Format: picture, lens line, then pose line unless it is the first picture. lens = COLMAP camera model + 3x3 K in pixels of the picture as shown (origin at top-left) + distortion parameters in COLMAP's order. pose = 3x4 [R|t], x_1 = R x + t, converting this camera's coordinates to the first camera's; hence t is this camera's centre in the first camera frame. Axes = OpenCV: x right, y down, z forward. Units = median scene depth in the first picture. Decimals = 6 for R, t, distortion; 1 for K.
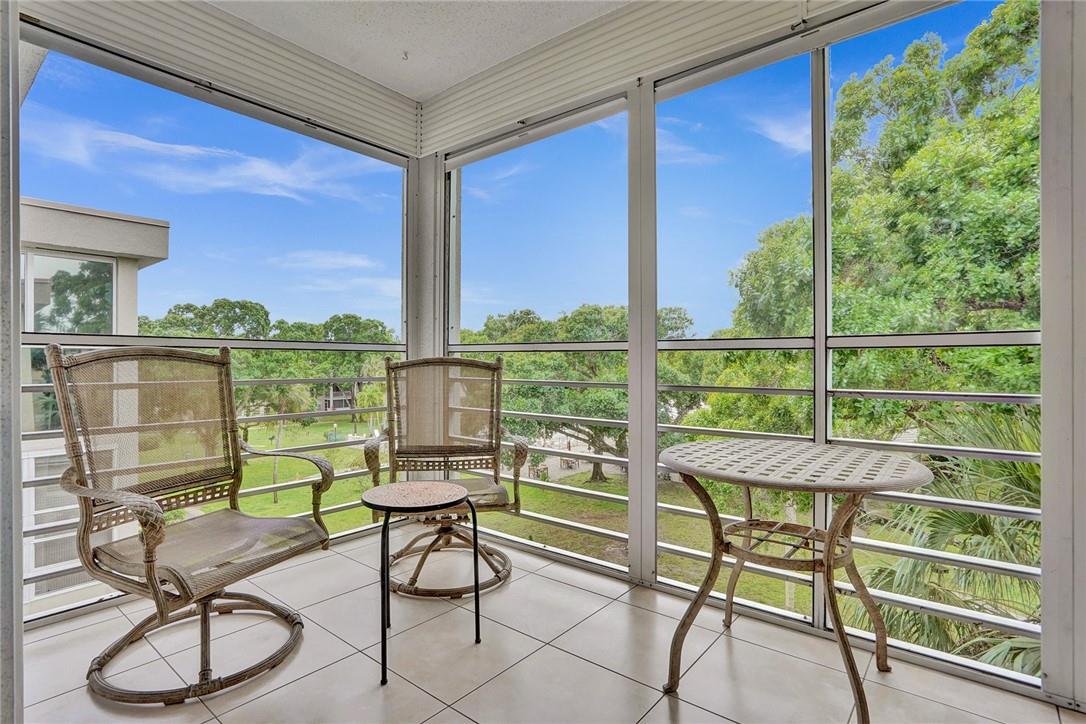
lens RADIAL K [[549.6, 0, 541.7], [0, 549.6, 363.0], [0, 0, 1]] dist [-0.013437, 0.000654]
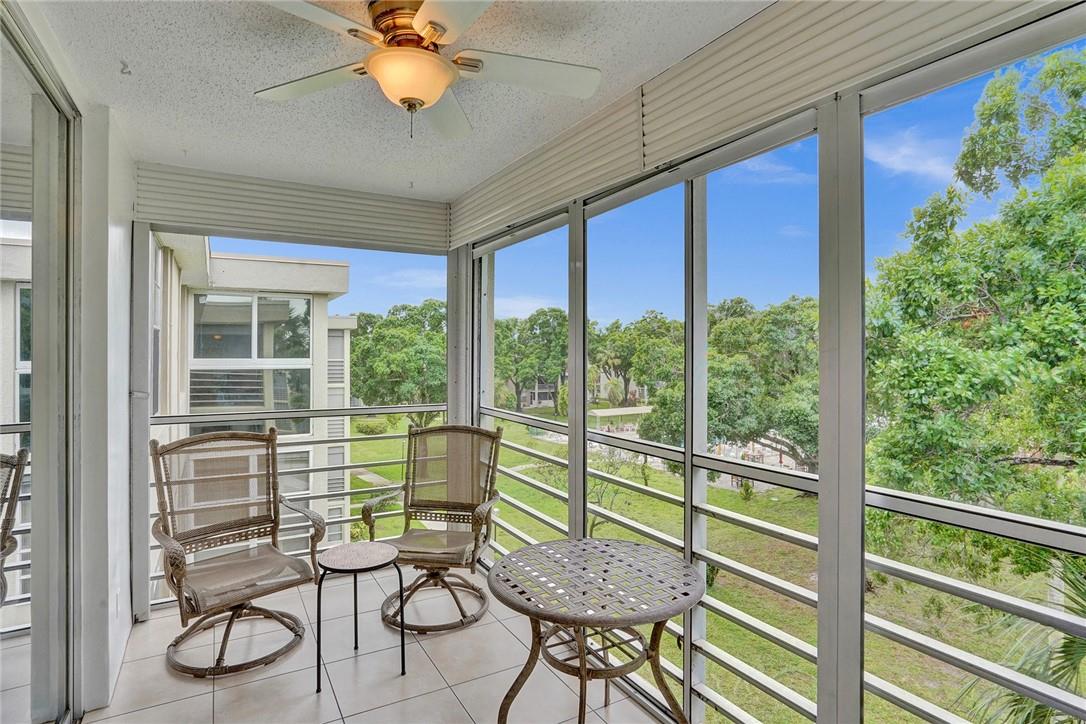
lens RADIAL K [[581.0, 0, 546.4], [0, 581.0, 357.8], [0, 0, 1]] dist [-0.022453, 0.014473]
pose [[0.933644, 0.007332, -0.358127, 0.642020], [-0.003961, 0.999941, 0.010144, -0.239043], [0.358180, -0.008052, 0.933618, -0.141950]]
